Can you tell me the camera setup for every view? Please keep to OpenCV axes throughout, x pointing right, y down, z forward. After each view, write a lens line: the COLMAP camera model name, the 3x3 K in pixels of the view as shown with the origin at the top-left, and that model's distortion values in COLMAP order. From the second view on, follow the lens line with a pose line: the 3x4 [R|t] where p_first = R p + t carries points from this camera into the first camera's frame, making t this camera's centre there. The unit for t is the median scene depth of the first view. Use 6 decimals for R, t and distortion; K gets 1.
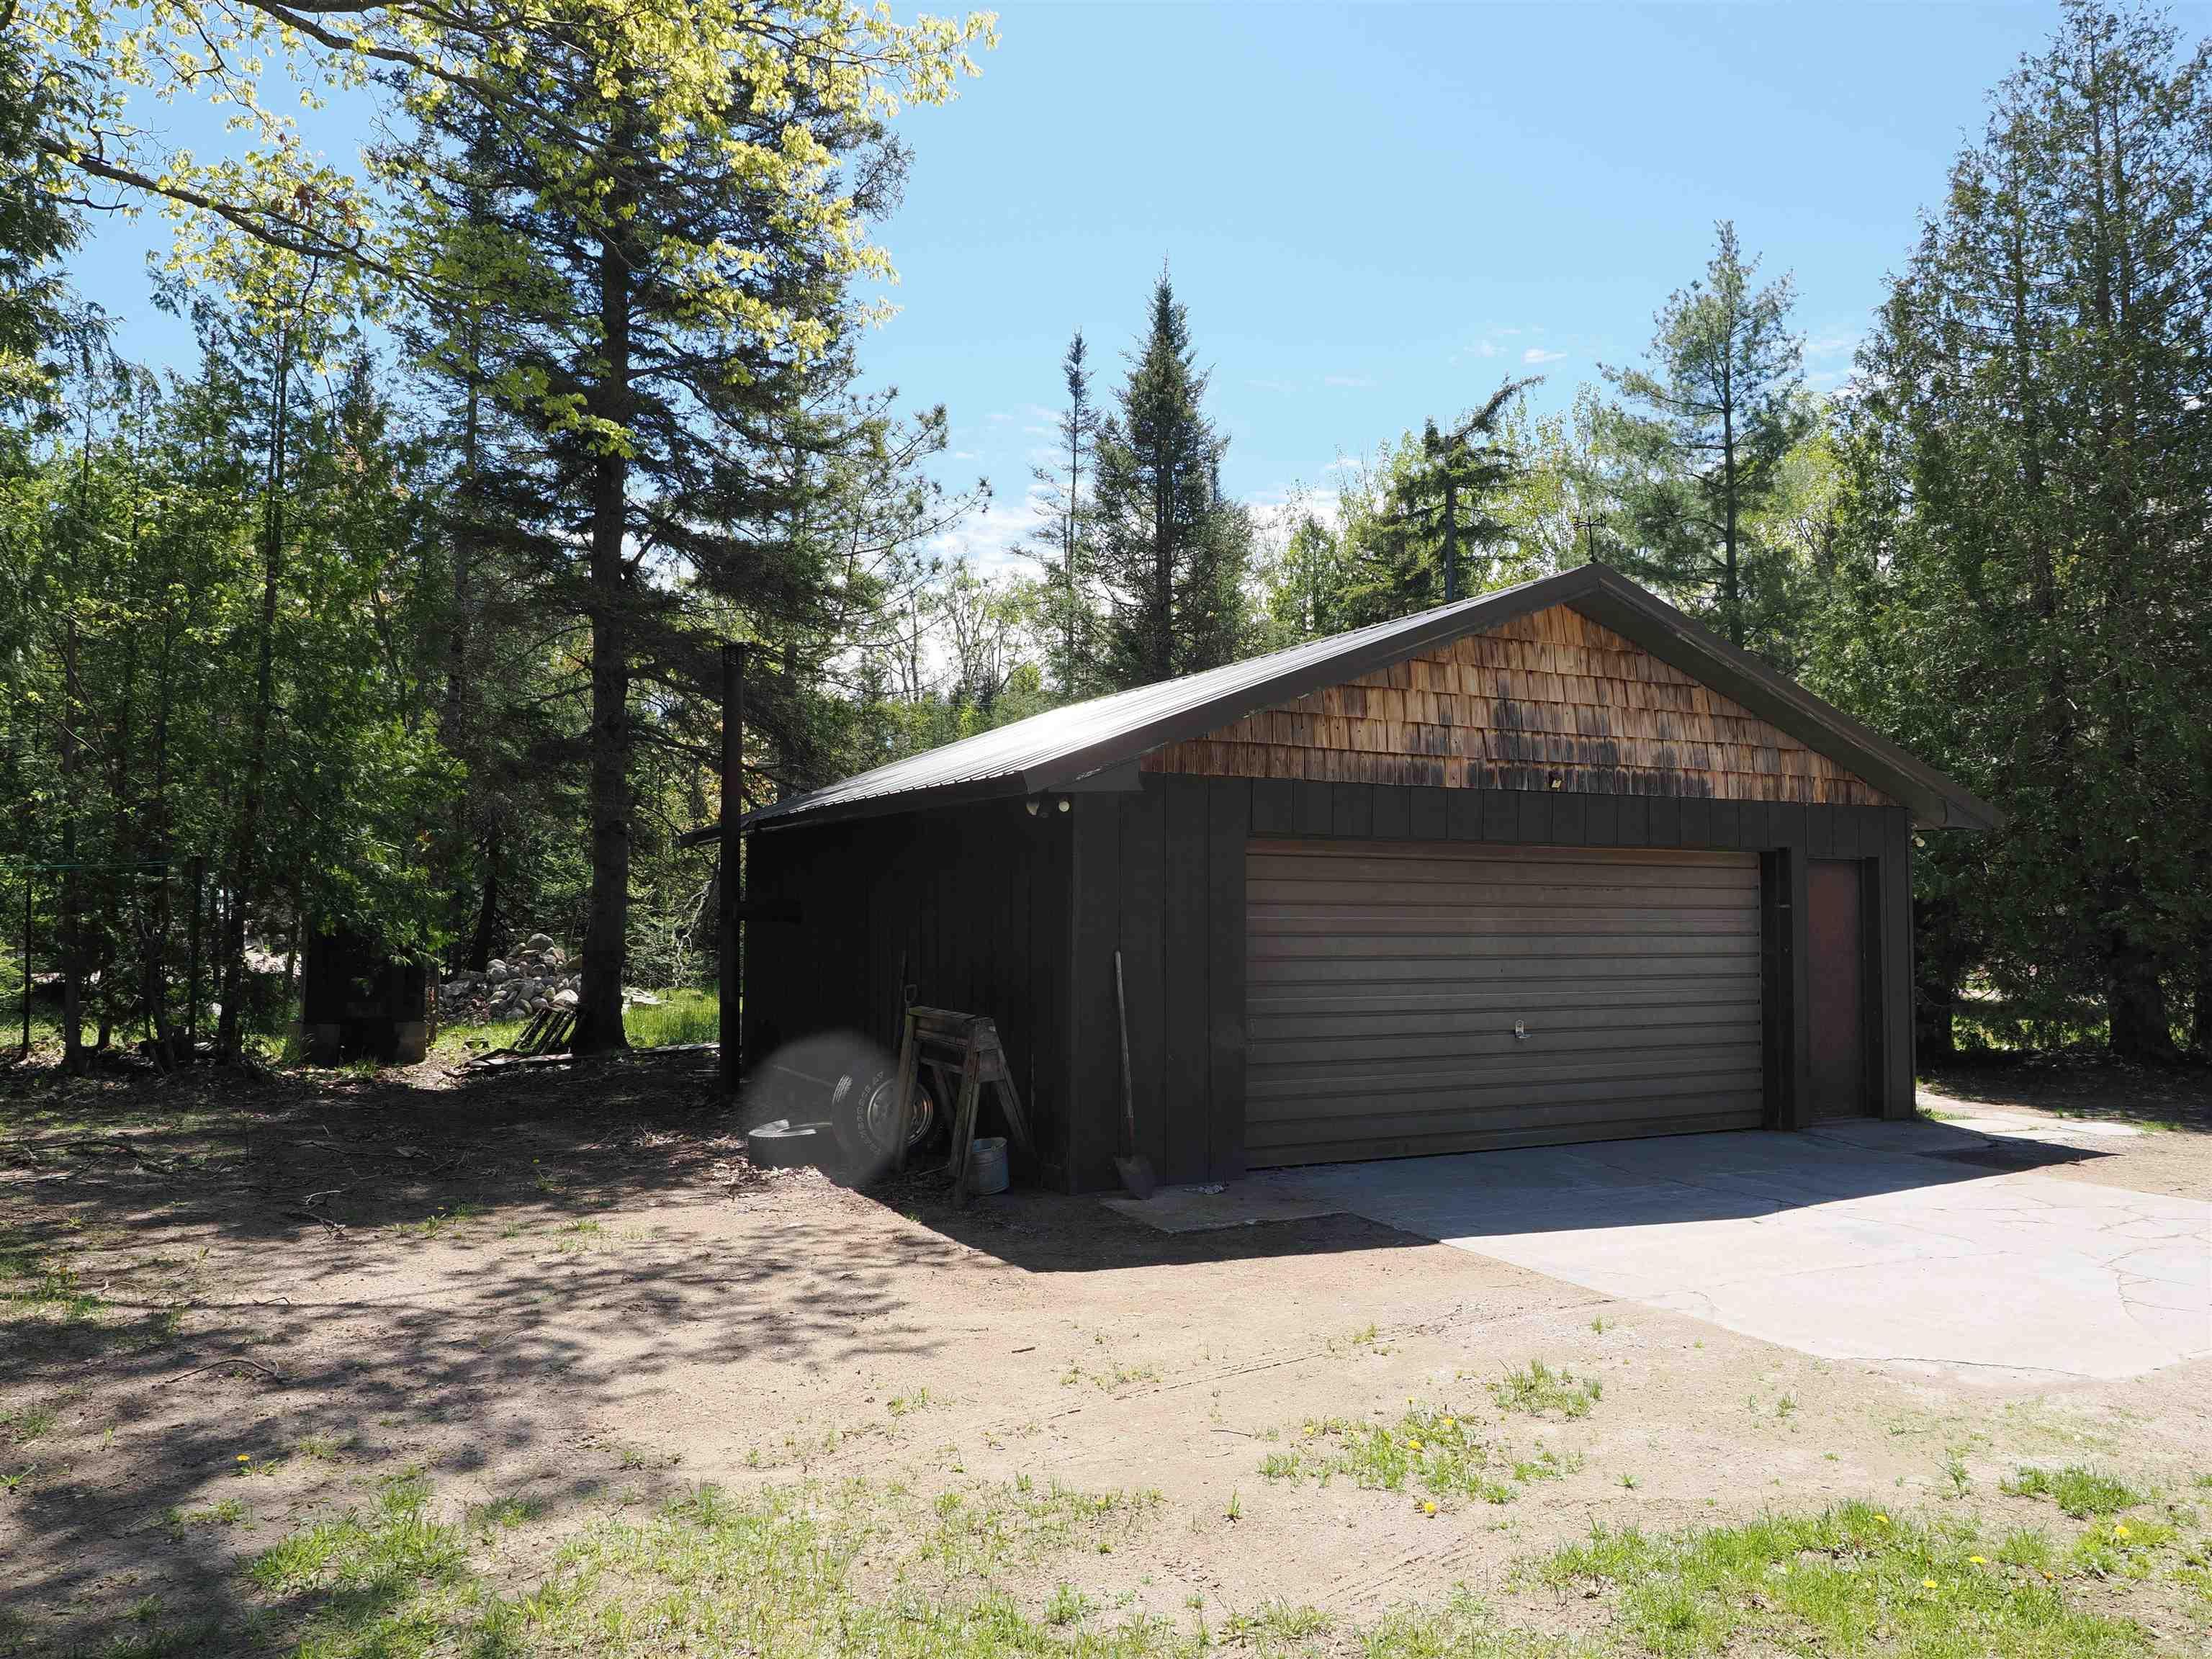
lens RADIAL K [[1605.9, 0, 1111.8], [0, 1605.9, 835.1], [0, 0, 1]] dist [-0.030335, 0.046145]
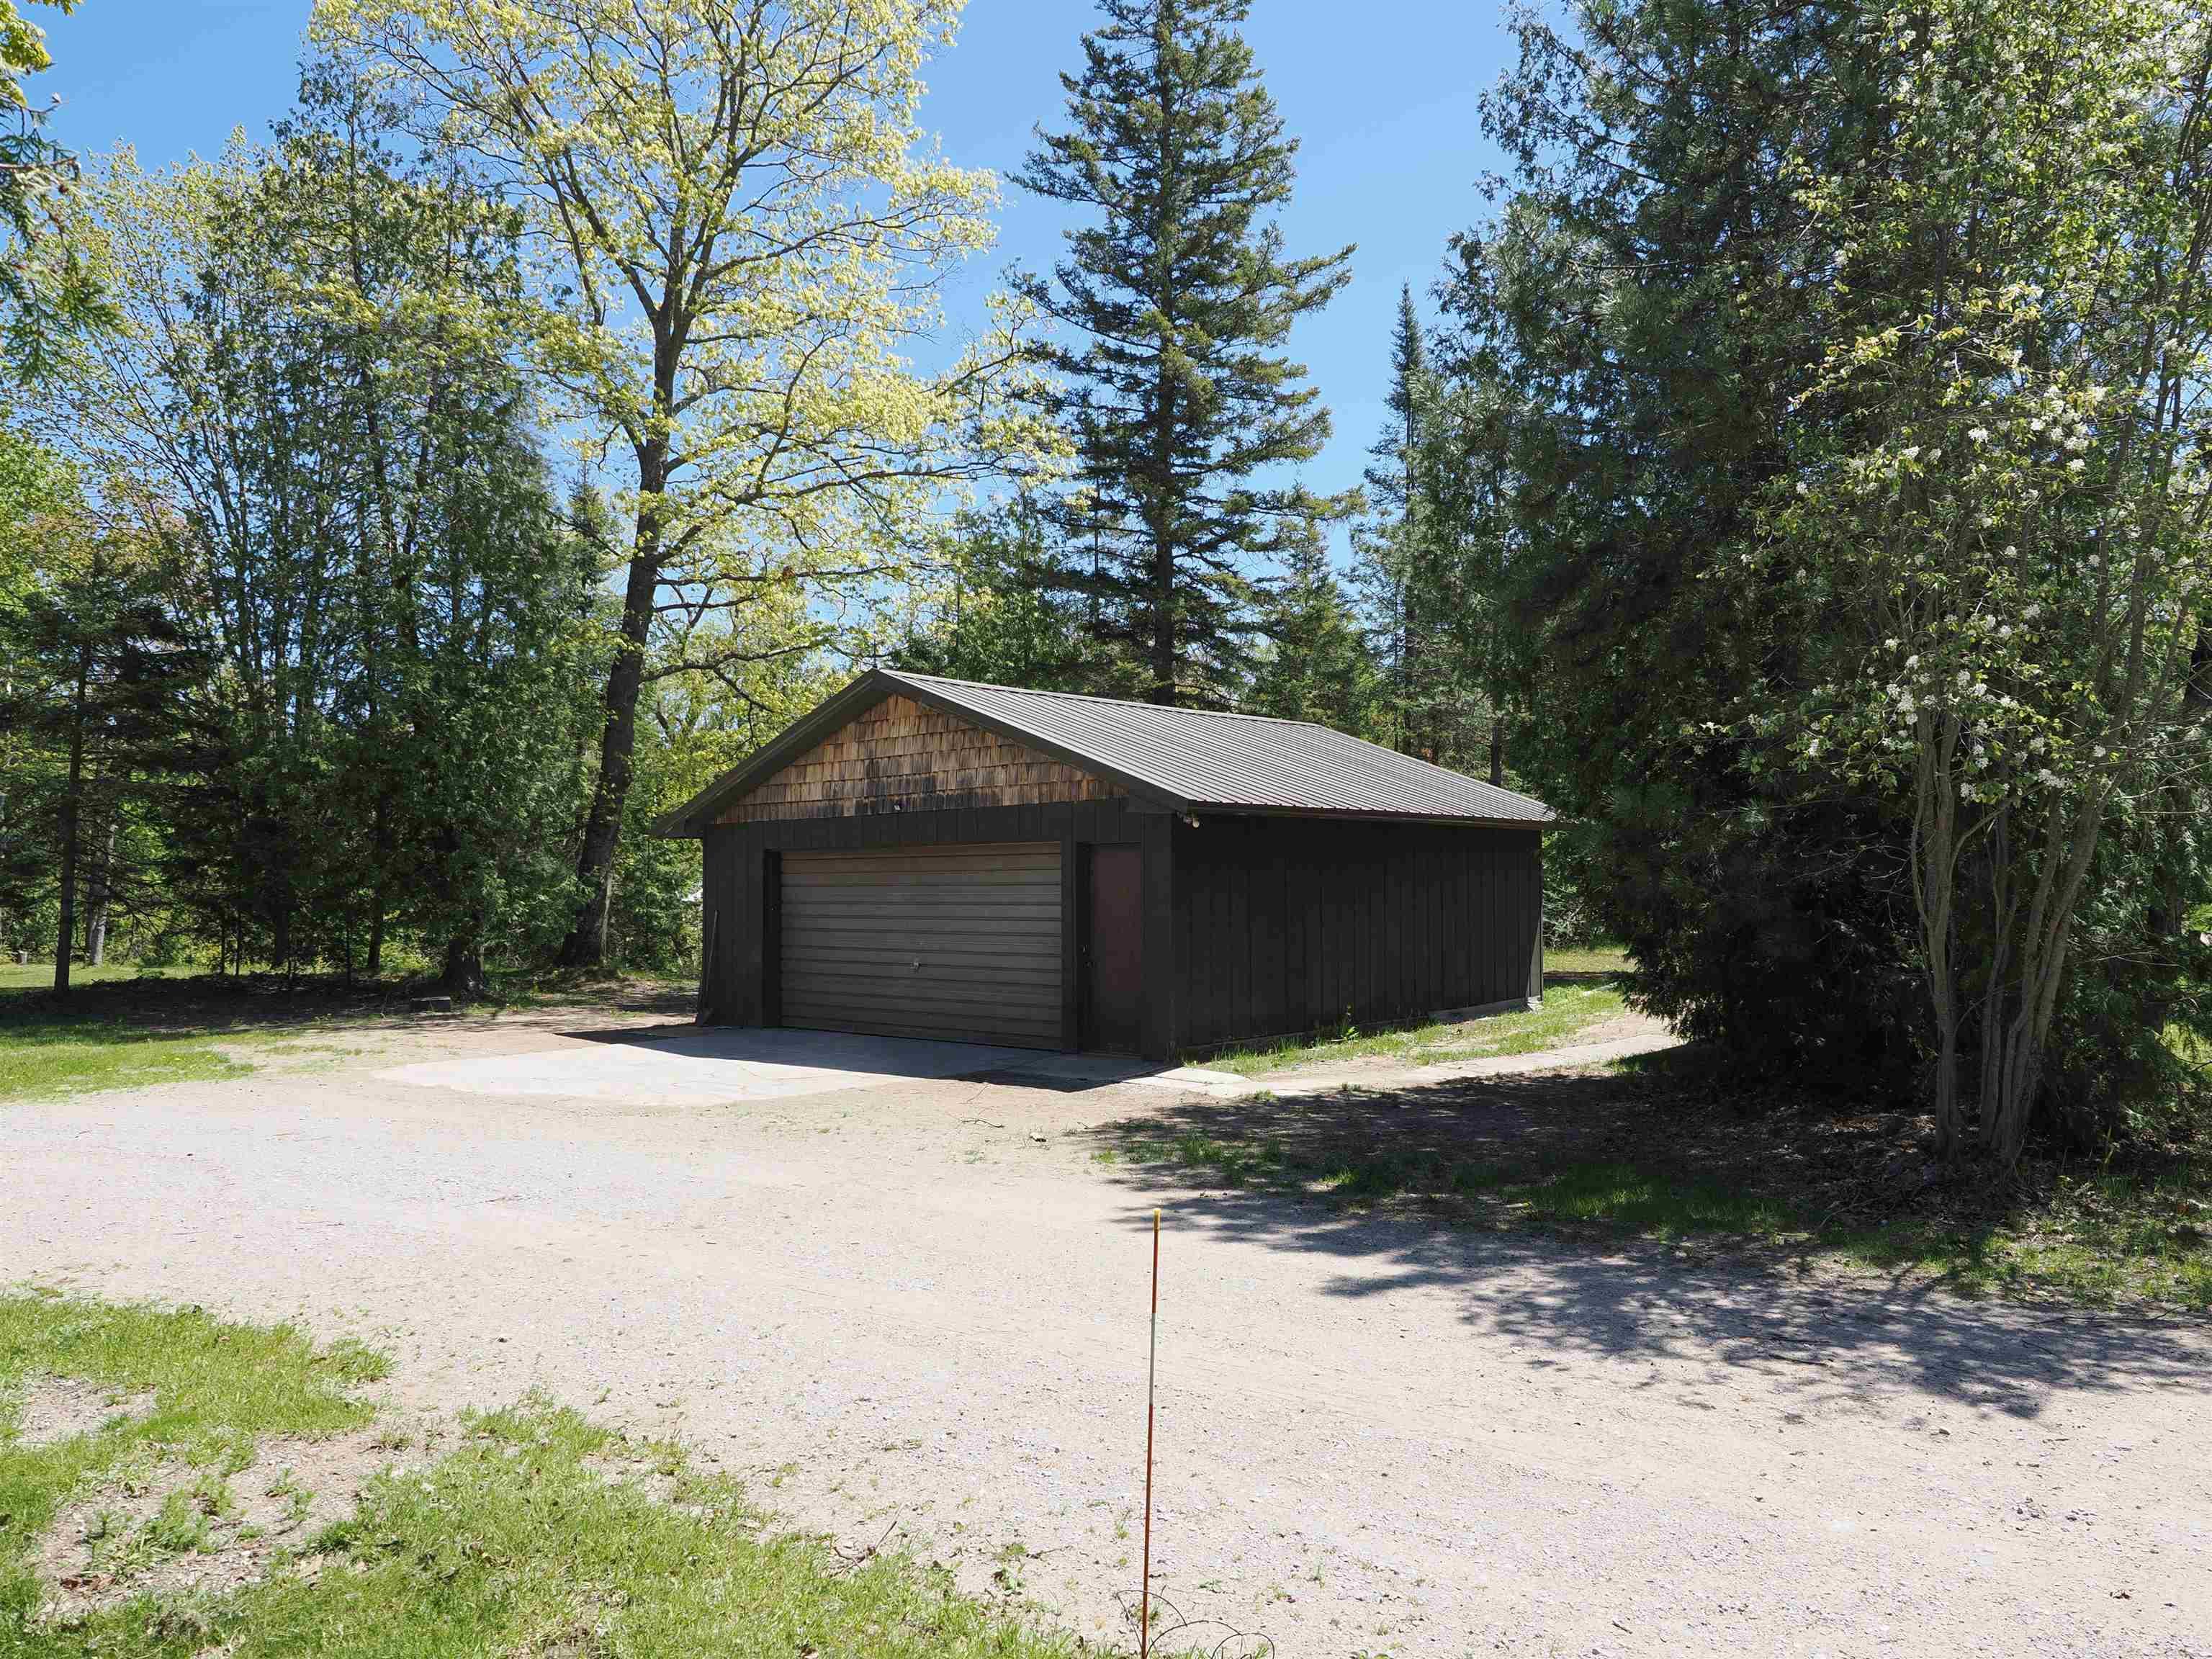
lens RADIAL K [[1605.9, 0, 1111.8], [0, 1605.9, 835.1], [0, 0, 1]] dist [-0.030335, 0.046145]
pose [[0.358958, -0.035908, -0.932663, 1.775790], [0.059412, 0.998112, -0.015562, 0.030885], [0.931461, -0.049825, 0.360414, 0.612149]]
